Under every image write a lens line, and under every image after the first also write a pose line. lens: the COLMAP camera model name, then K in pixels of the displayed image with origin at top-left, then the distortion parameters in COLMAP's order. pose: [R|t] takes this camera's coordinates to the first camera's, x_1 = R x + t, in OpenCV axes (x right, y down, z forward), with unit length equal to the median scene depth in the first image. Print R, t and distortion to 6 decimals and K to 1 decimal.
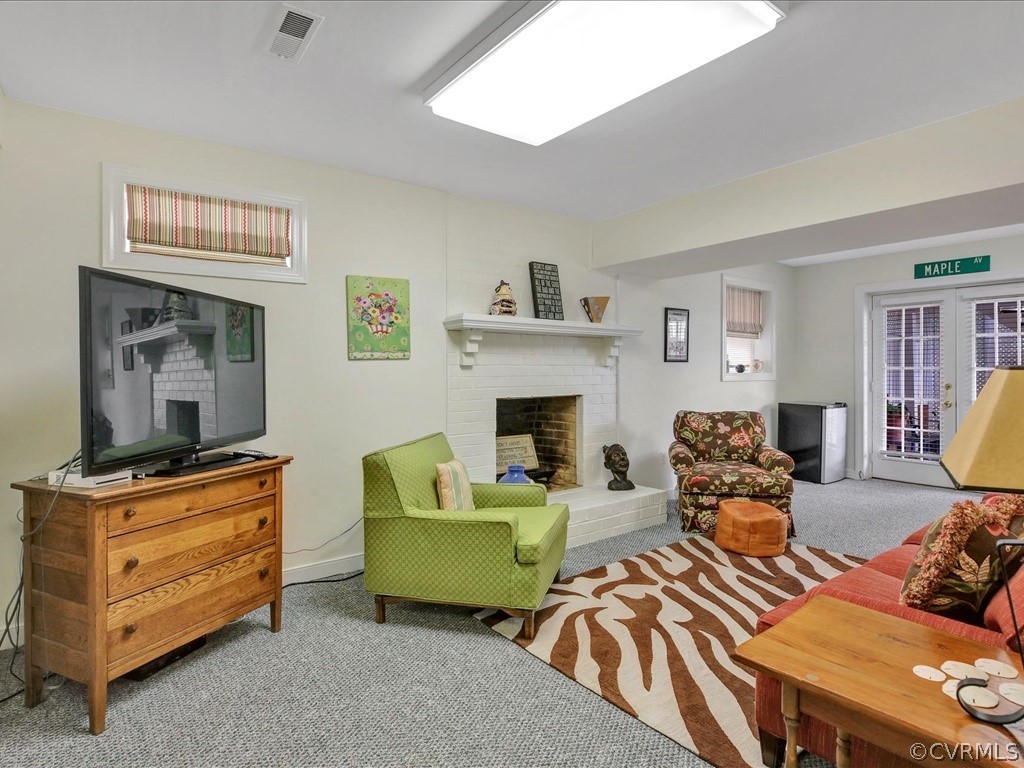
lens RADIAL K [[563.2, 0, 513.4], [0, 563.2, 370.7], [0, 0, 1]] dist [-0.001809, -0.000311]
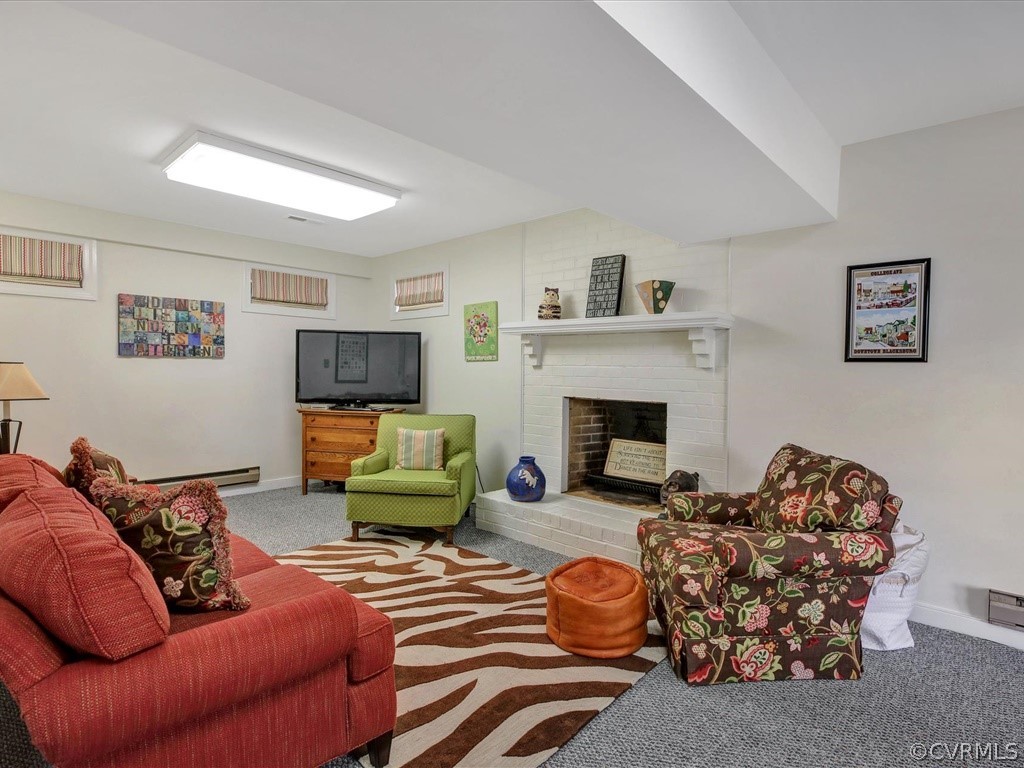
lens RADIAL K [[537.8, 0, 512.0], [0, 537.8, 384.0], [0, 0, 1]] dist [0.002231, 0.000144]
pose [[0.165006, 0.034318, -0.985695, 1.120425], [-0.018898, 0.999321, 0.031629, -0.006397], [0.986112, 0.013408, 0.165542, 0.857176]]
